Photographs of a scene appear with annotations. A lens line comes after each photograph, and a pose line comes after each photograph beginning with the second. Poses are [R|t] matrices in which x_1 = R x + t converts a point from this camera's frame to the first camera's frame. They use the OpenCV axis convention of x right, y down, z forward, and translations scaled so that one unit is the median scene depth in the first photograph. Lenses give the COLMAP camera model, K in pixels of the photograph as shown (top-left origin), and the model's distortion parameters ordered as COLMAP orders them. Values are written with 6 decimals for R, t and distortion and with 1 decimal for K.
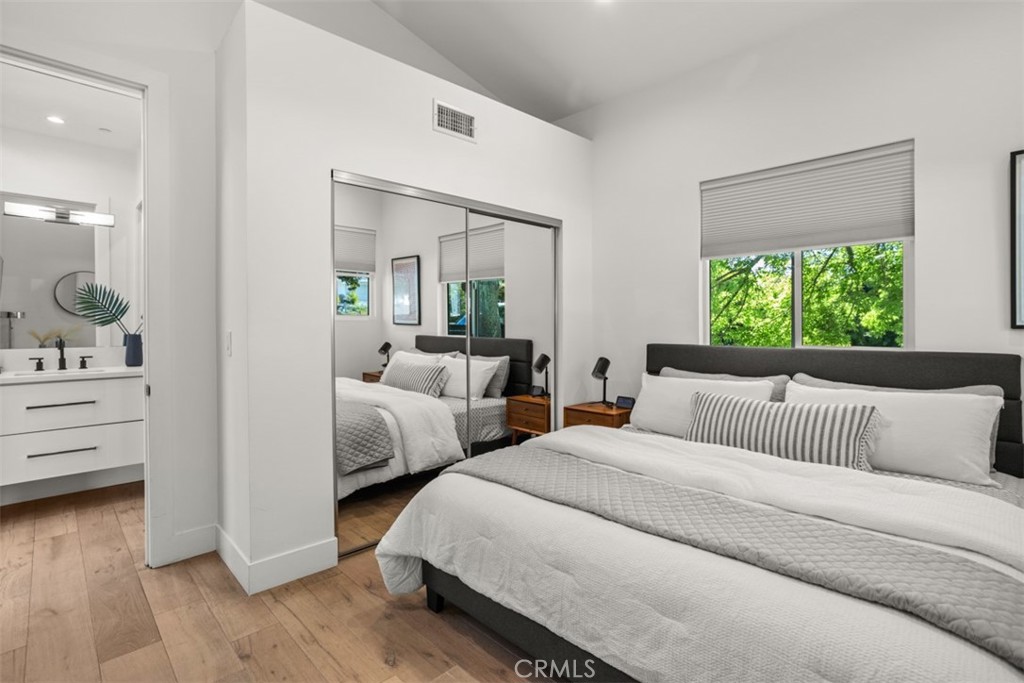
lens RADIAL K [[485.4, 0, 480.0], [0, 485.4, 327.4], [0, 0, 1]] dist [0.001817, 0.000115]
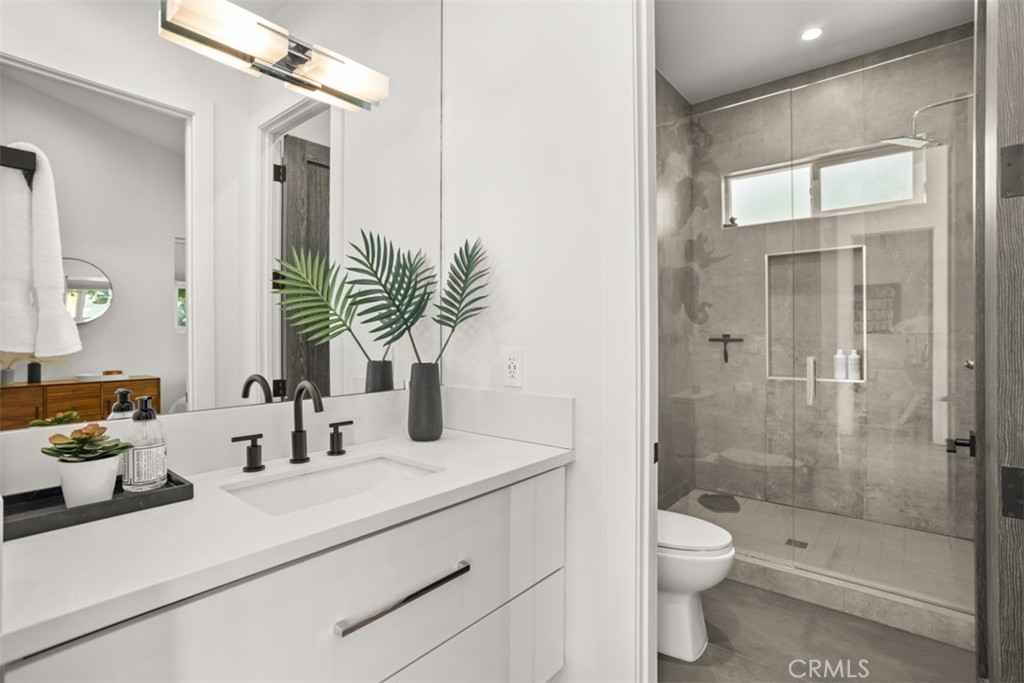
lens RADIAL K [[510.8, 0, 491.1], [0, 510.8, 330.2], [0, 0, 1]] dist [-0.054554, 0.029437]
pose [[0.994105, 0.001767, 0.108411, -0.758947], [-0.000284, 0.999906, -0.013692, -0.008048], [-0.108425, 0.013581, 0.994012, 0.603734]]
